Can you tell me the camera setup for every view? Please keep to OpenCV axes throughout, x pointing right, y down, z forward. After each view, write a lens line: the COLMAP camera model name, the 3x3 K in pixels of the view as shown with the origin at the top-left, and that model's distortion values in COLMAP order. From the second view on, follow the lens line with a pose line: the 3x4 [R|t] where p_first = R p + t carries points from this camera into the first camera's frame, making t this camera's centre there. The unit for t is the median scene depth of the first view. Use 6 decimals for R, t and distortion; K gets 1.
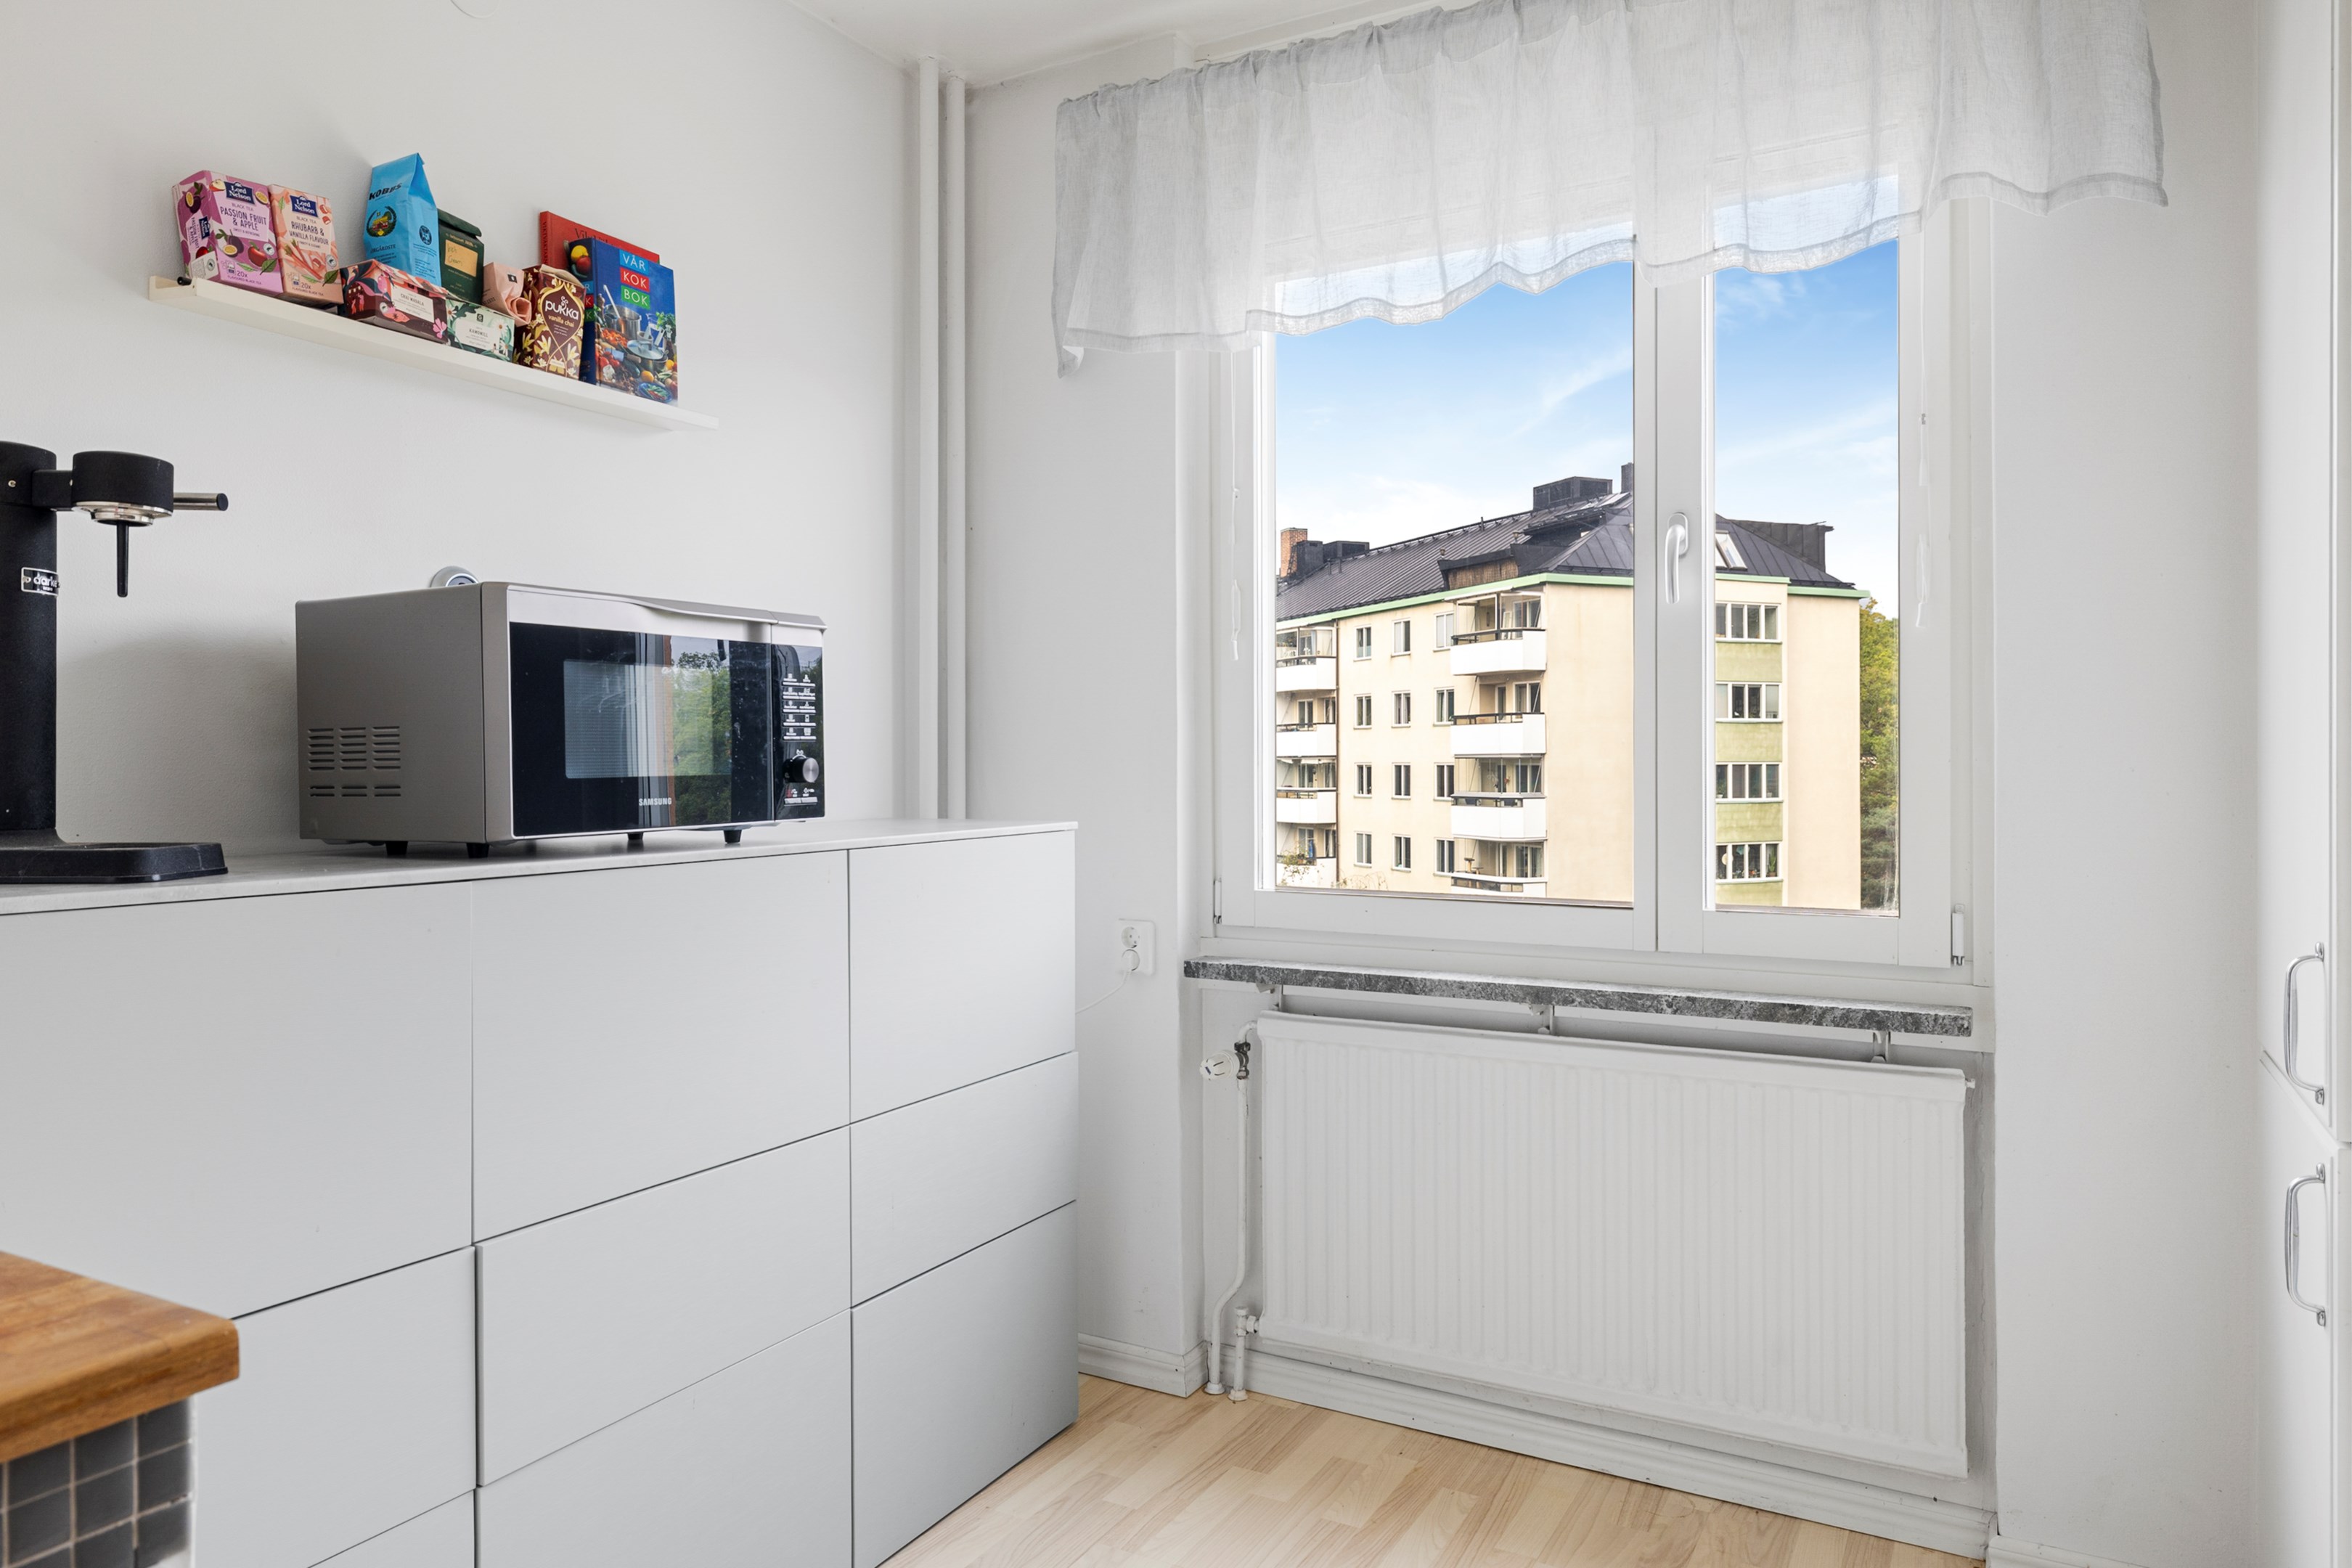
lens RADIAL K [[1499.9, 0, 1182.5], [0, 1499.9, 770.6], [0, 0, 1]] dist [-0.003442, 0.003635]
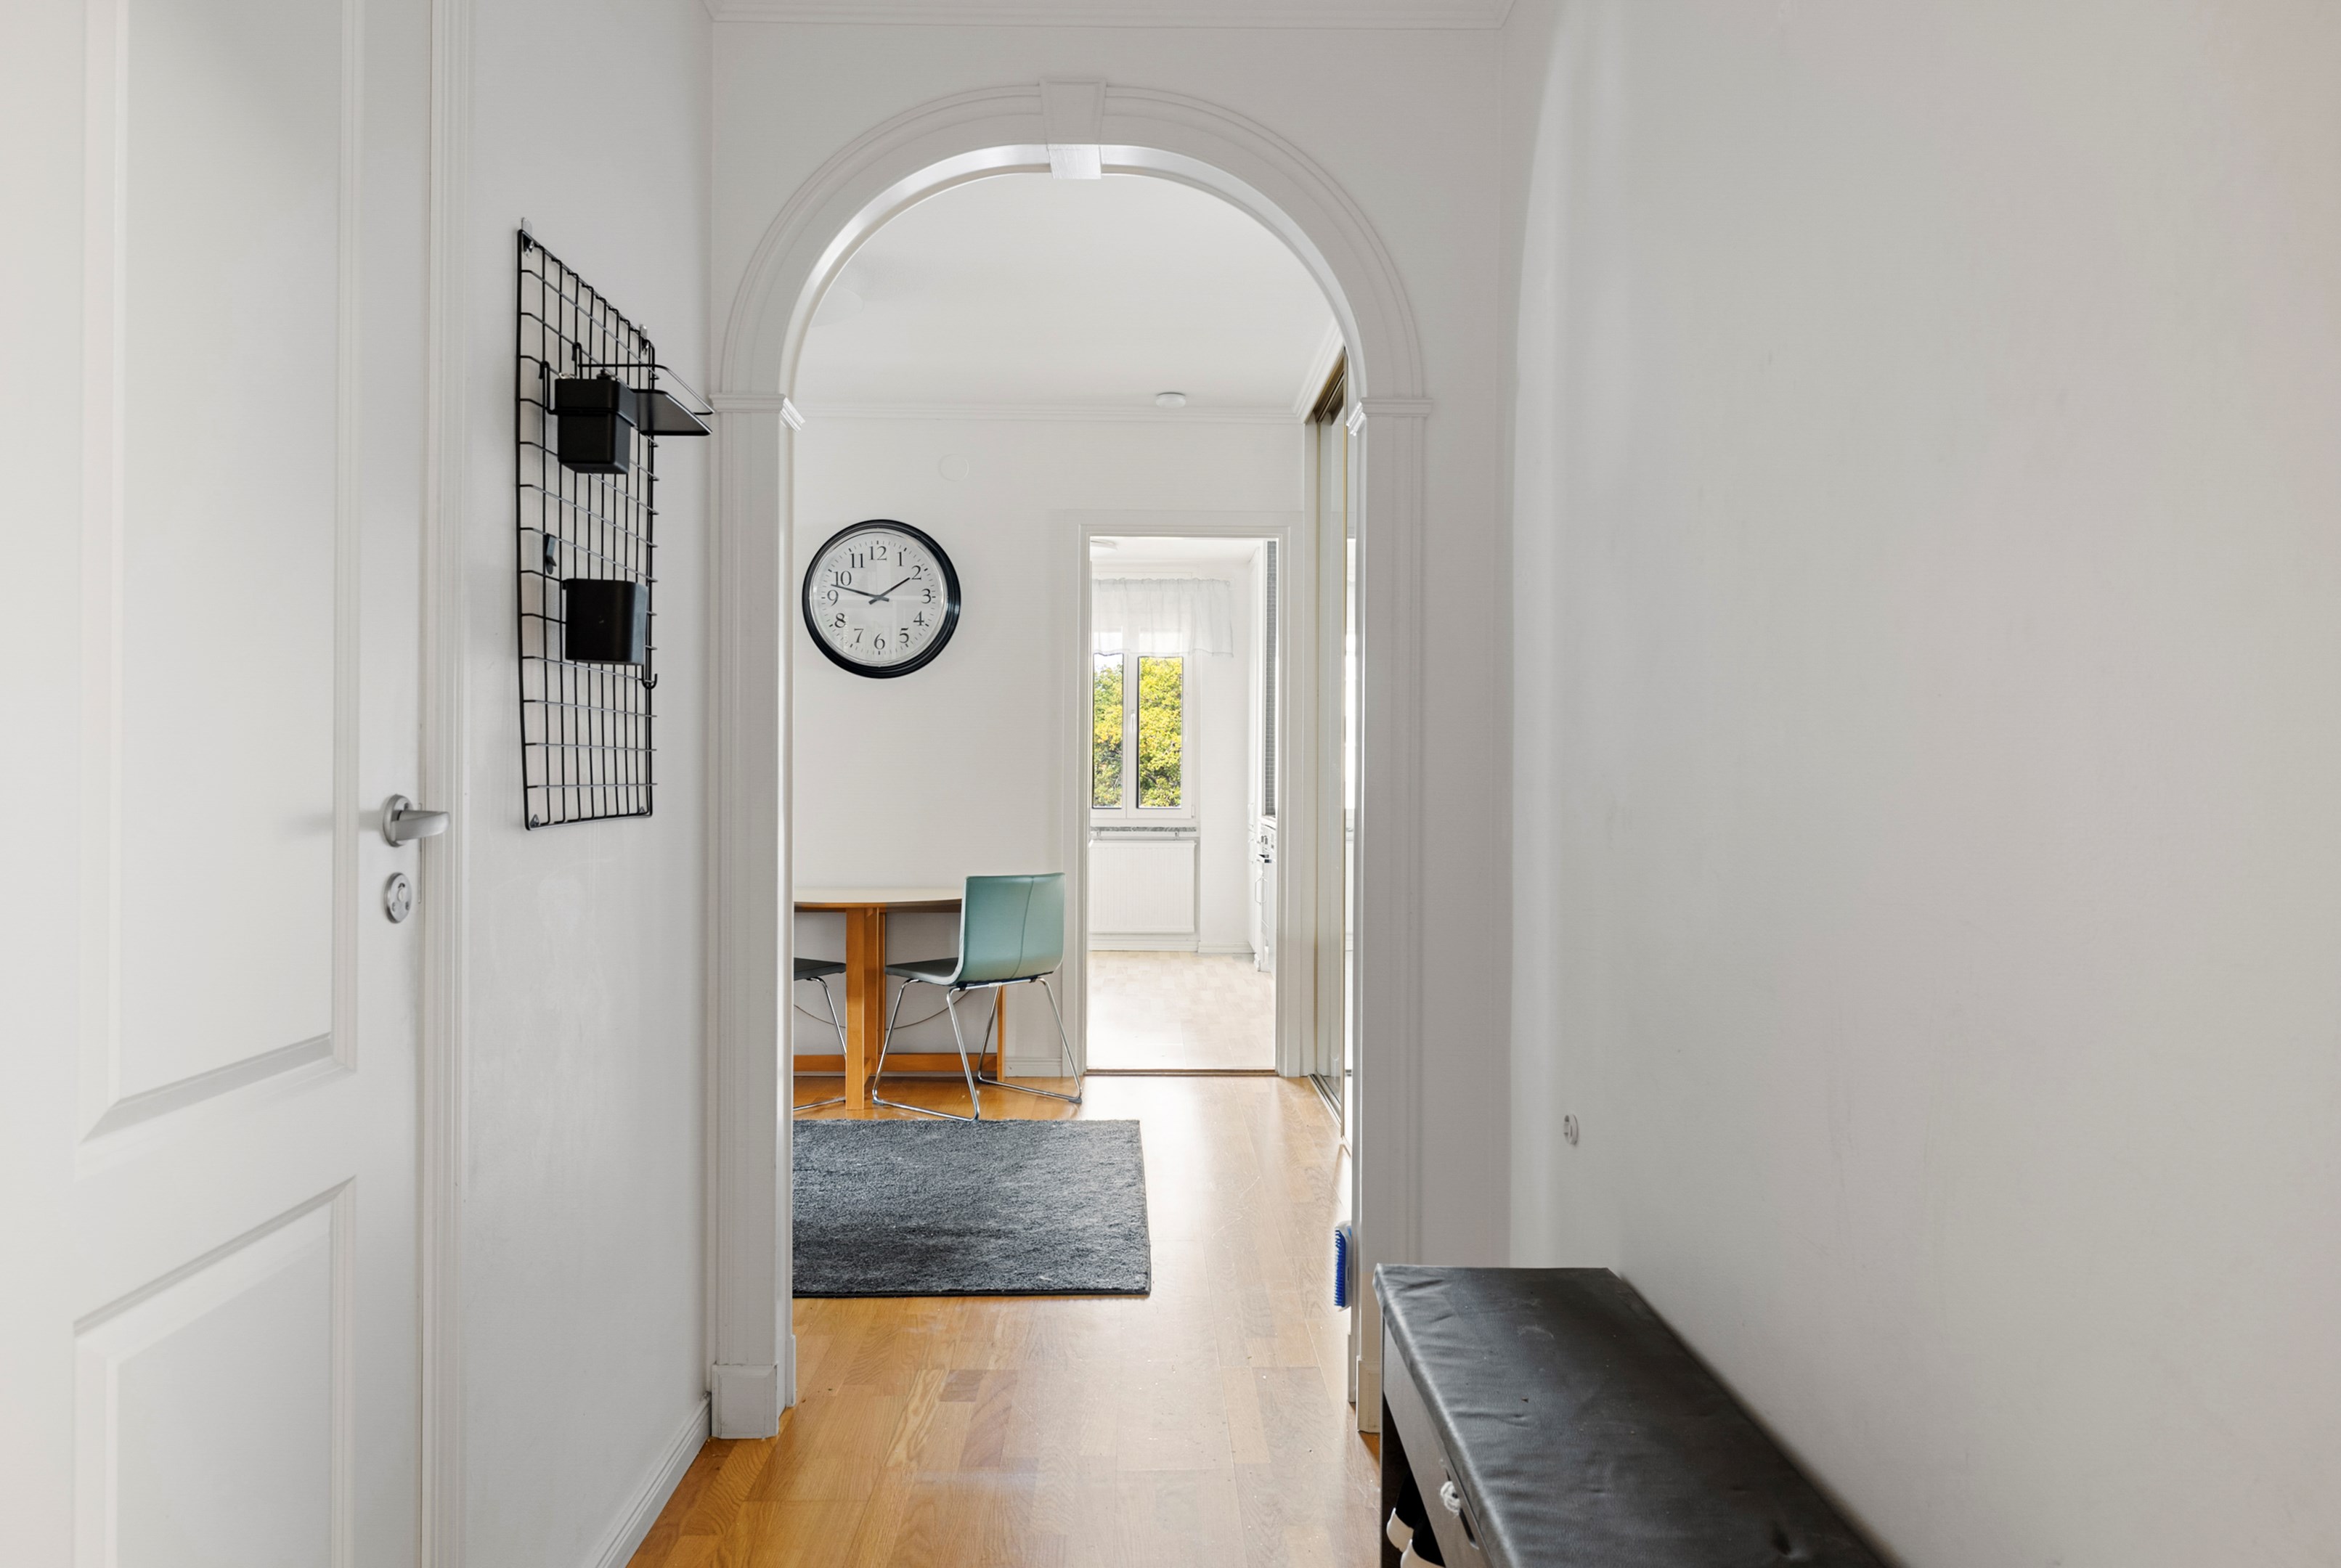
lens RADIAL K [[1429.1, 0, 1172.6], [0, 1429.1, 793.2], [0, 0, 1]] dist [0.001075, -0.002179]
pose [[0.859289, 0.002044, 0.511486, -1.345014], [-0.004968, 0.999978, 0.004349, 0.032539], [-0.511466, -0.006278, 0.859280, -2.061627]]
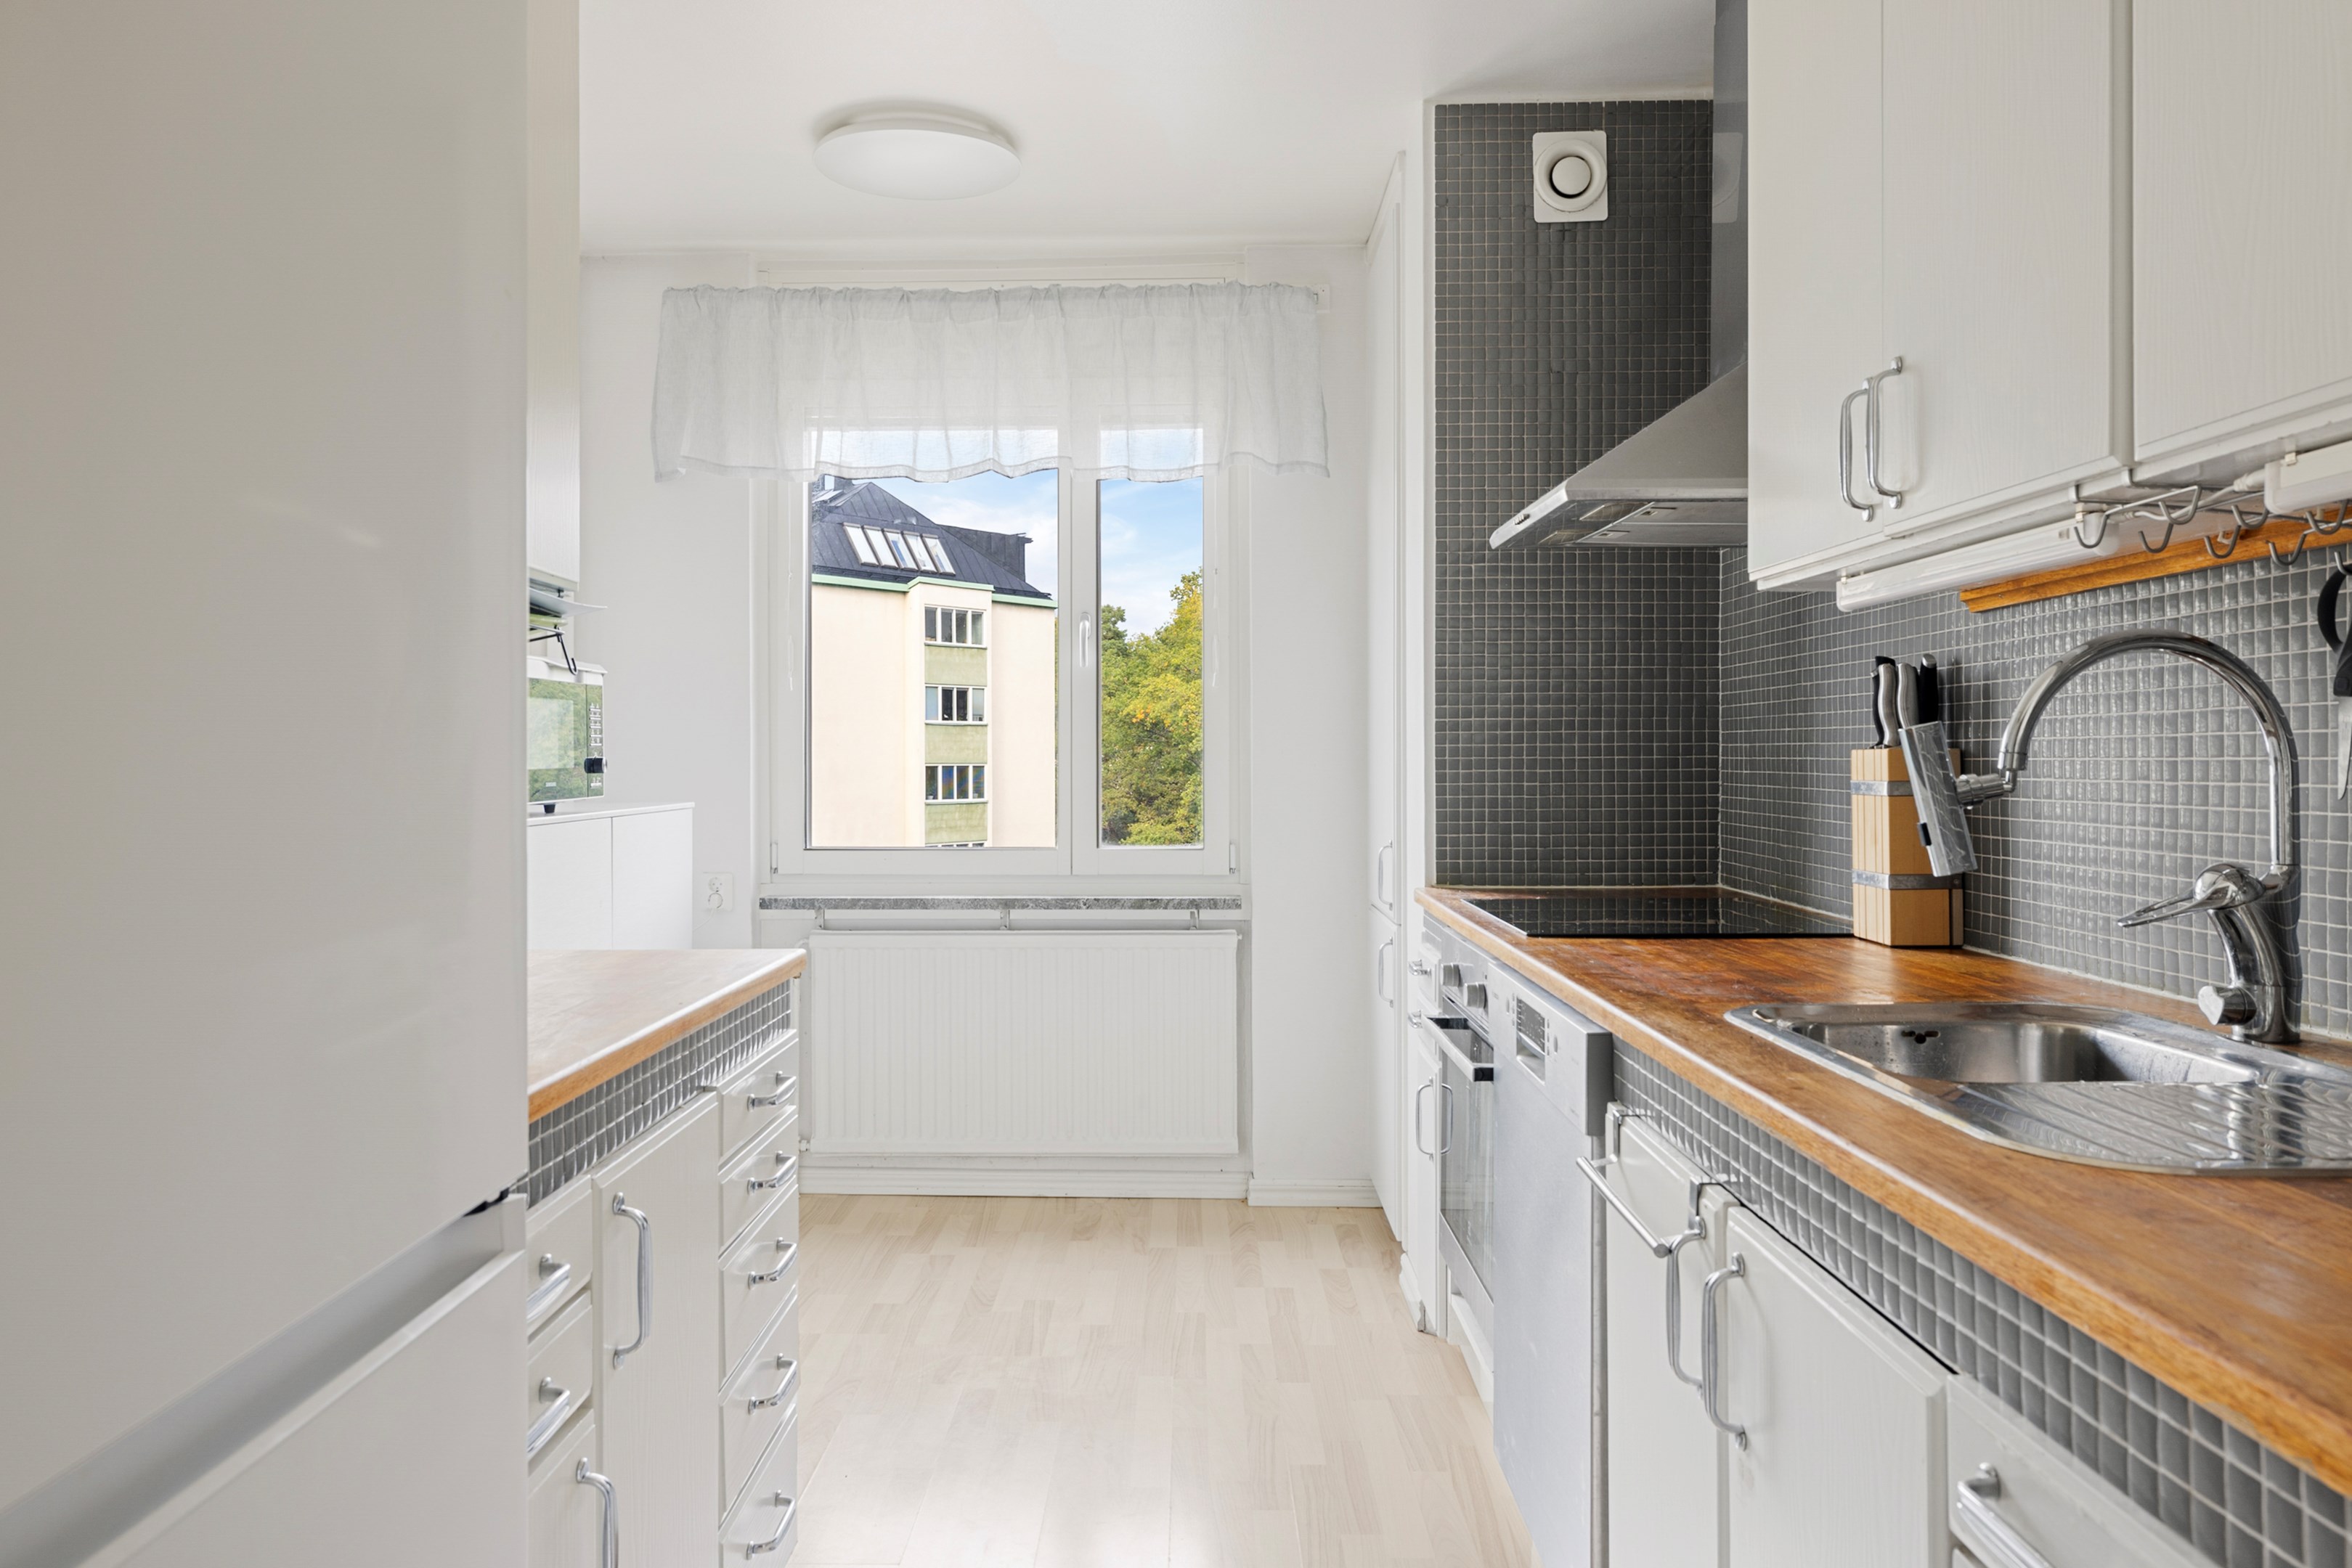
lens RADIAL K [[1662.3, 0, 1162.3], [0, 1662.3, 769.2], [0, 0, 1]] dist [0.000040, -0.006842]
pose [[0.877191, -0.001198, 0.480140, -0.417004], [0.002507, 0.999995, -0.002084, 0.006819], [-0.480135, 0.003032, 0.877189, -0.576770]]
